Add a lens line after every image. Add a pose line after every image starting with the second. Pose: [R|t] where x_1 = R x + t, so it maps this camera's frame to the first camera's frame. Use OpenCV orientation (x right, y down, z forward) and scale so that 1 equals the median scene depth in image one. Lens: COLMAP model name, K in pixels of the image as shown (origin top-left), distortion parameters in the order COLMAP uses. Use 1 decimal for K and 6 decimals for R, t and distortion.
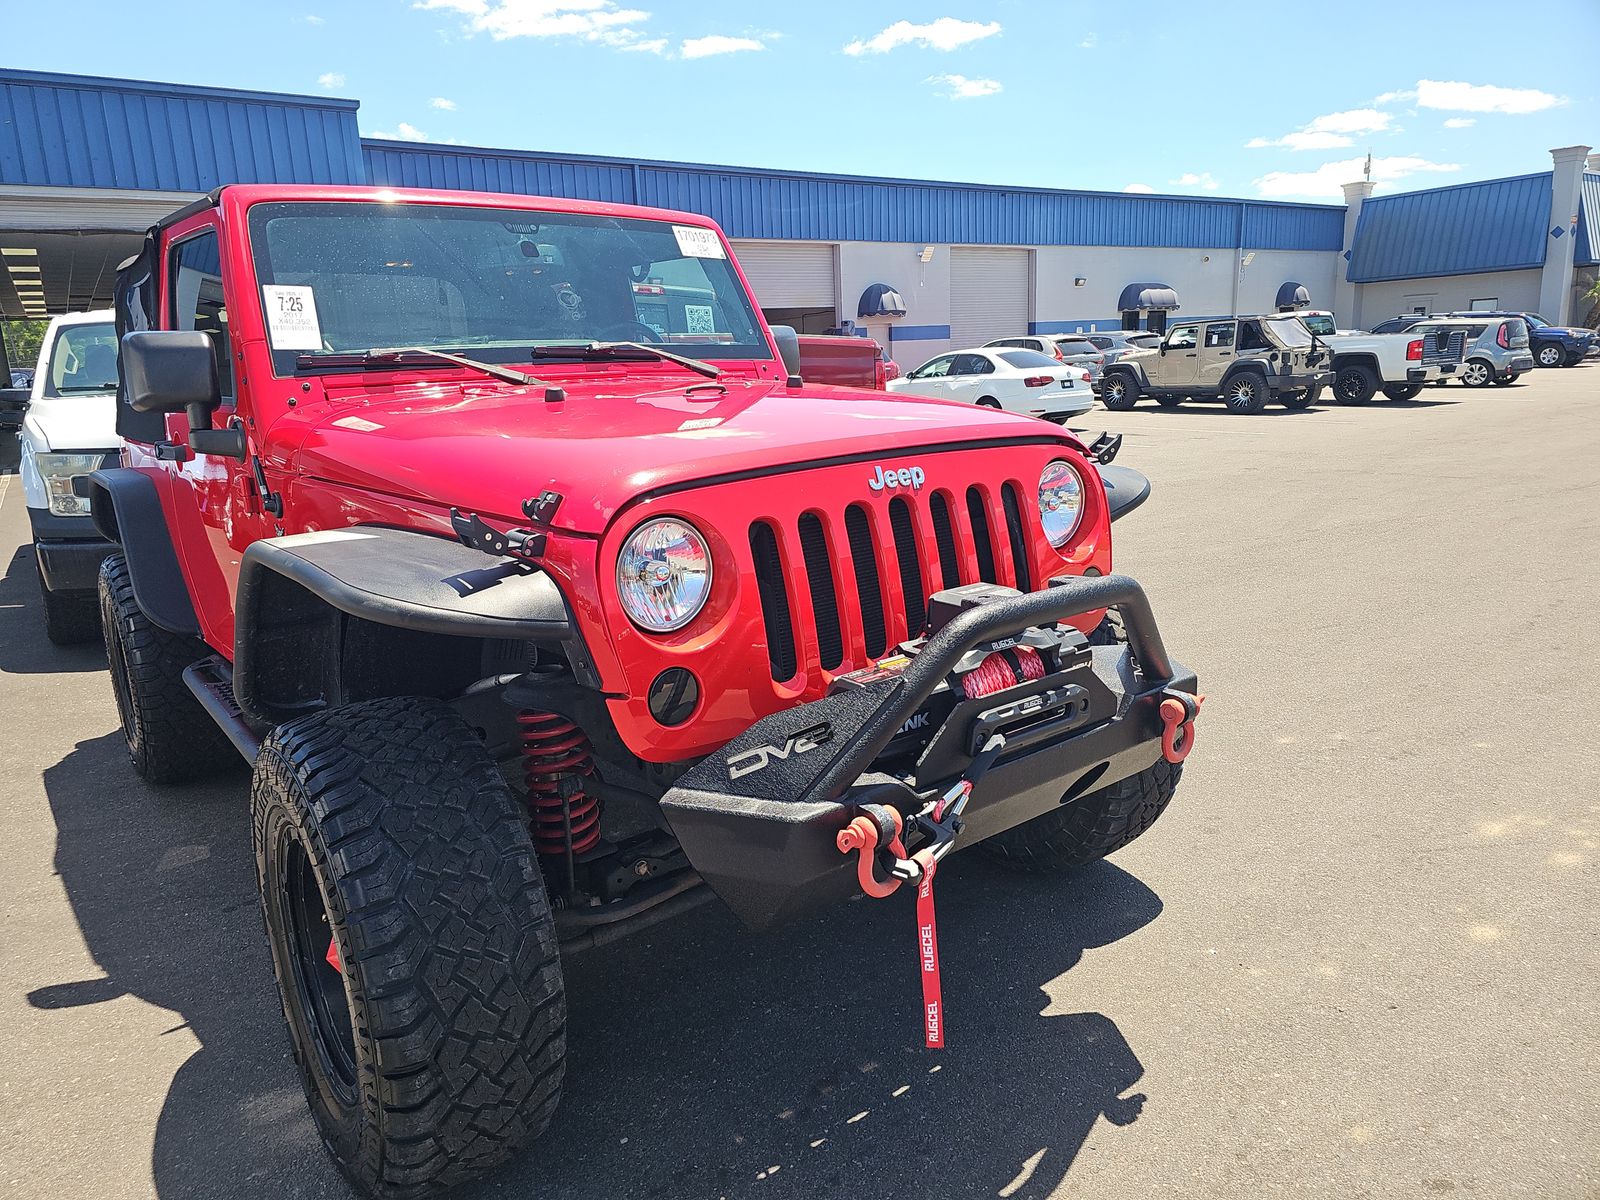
lens RADIAL K [[1129.1, 0, 770.0], [0, 1129.1, 609.9], [0, 0, 1]] dist [0.079737, -0.090605]
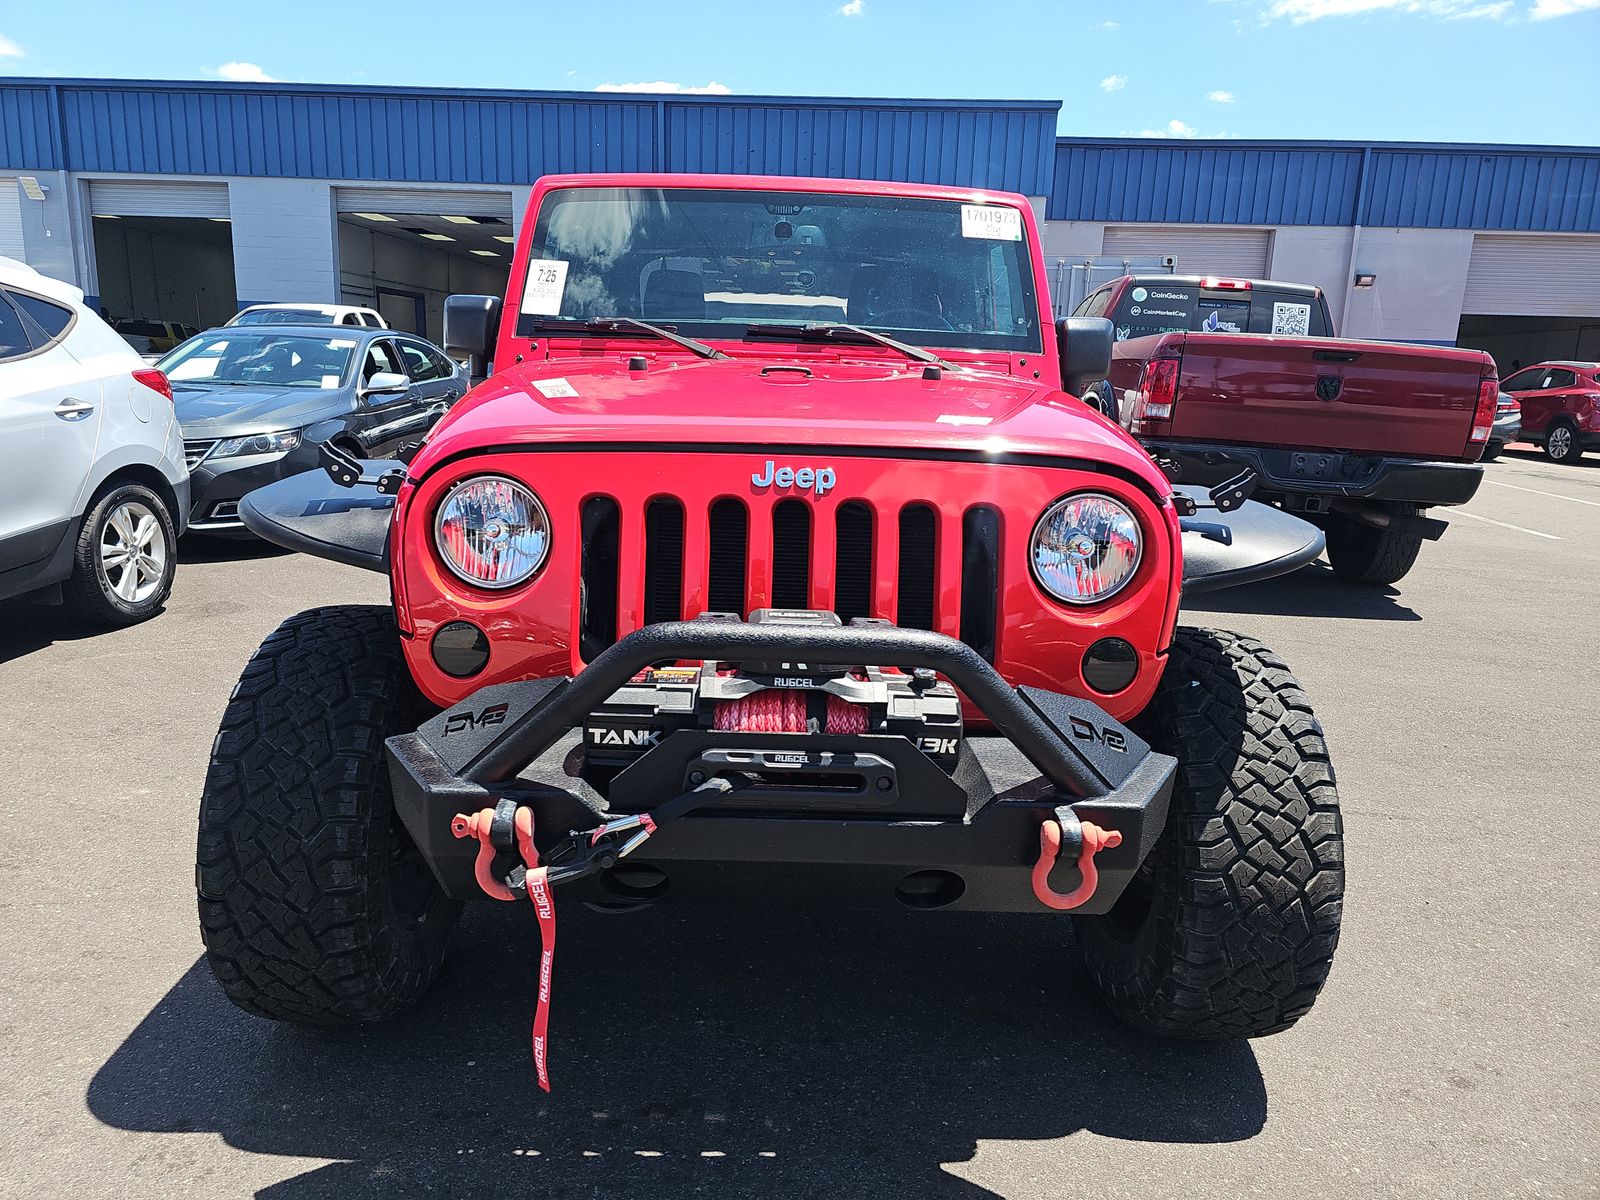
lens RADIAL K [[1110.2, 0, 749.6], [0, 1110.2, 593.2], [0, 0, 1]] dist [0.076287, -0.065576]
pose [[0.782740, 0.191535, -0.592143, 0.491564], [-0.196594, 0.978842, 0.056743, -0.056649], [0.590482, 0.071997, 0.803833, 0.233138]]
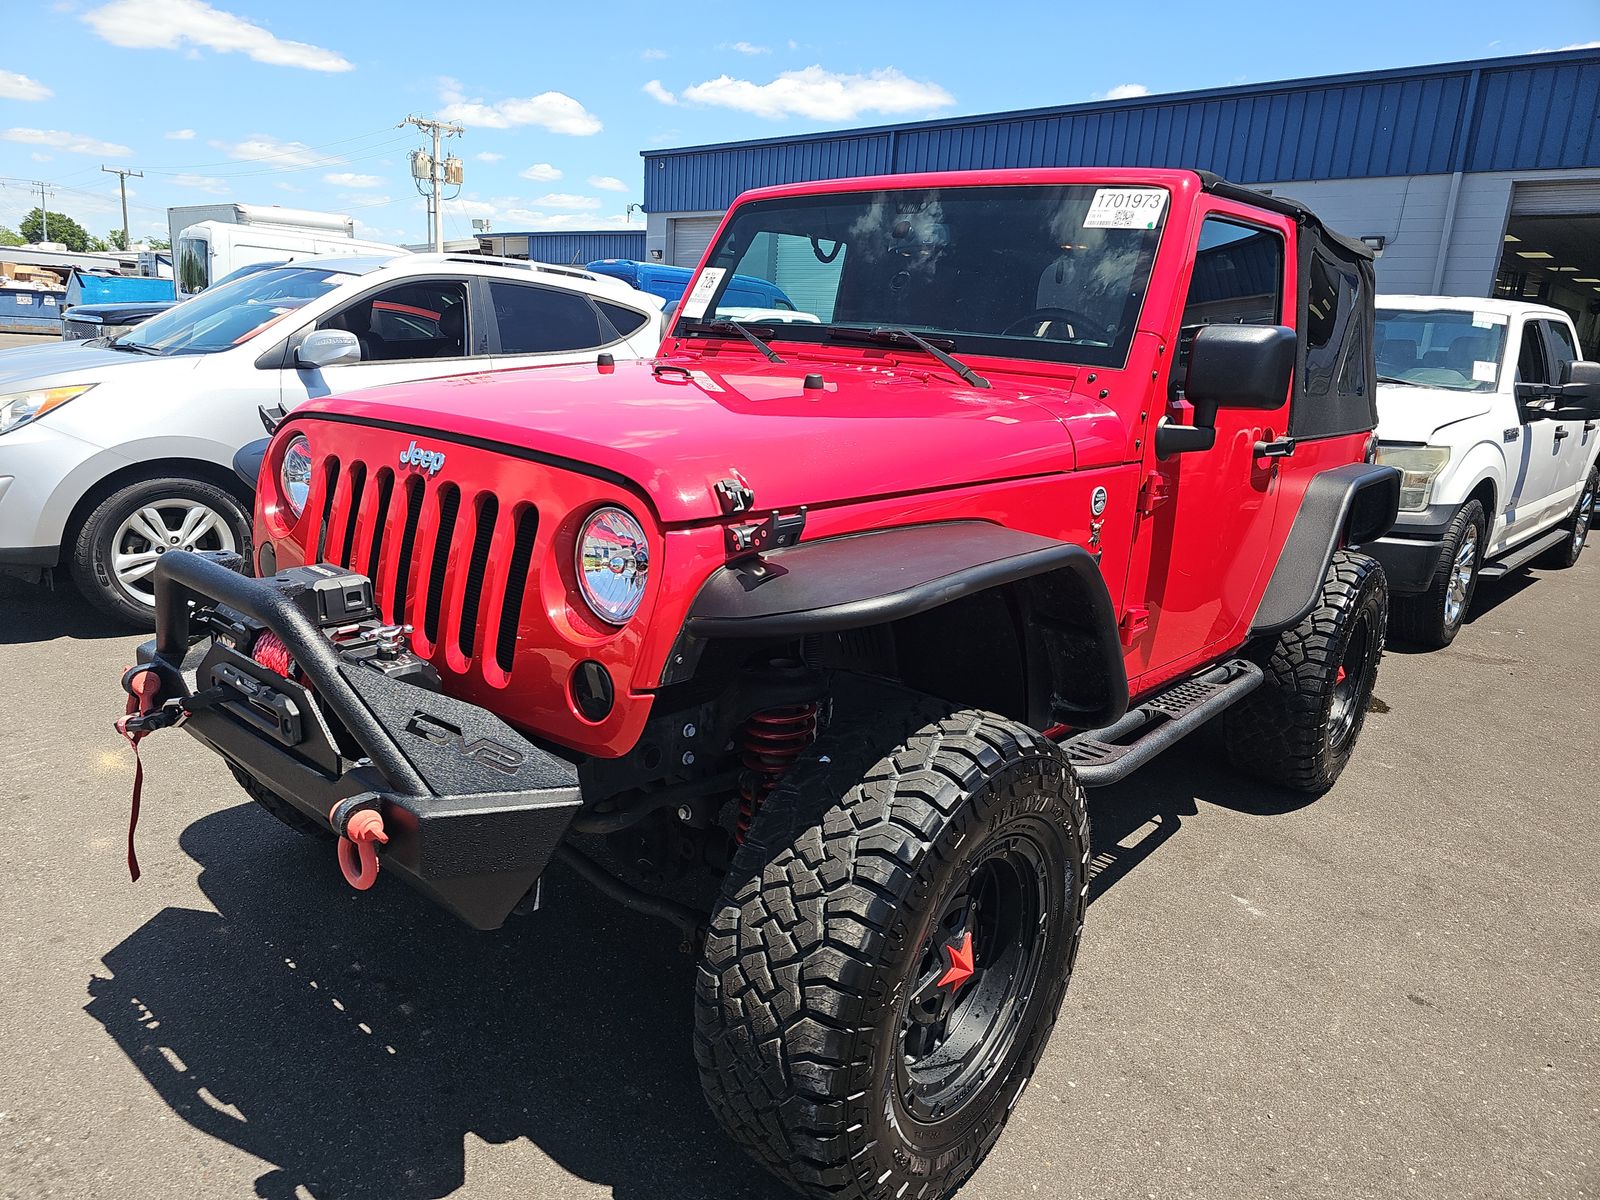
lens RADIAL K [[1110.2, 0, 749.6], [0, 1110.2, 593.2], [0, 0, 1]] dist [0.076287, -0.065576]
pose [[0.133336, 0.280500, -0.950548, 0.884105], [-0.279645, 0.930788, 0.235442, -0.252233], [0.950800, 0.234423, 0.202547, 0.882295]]
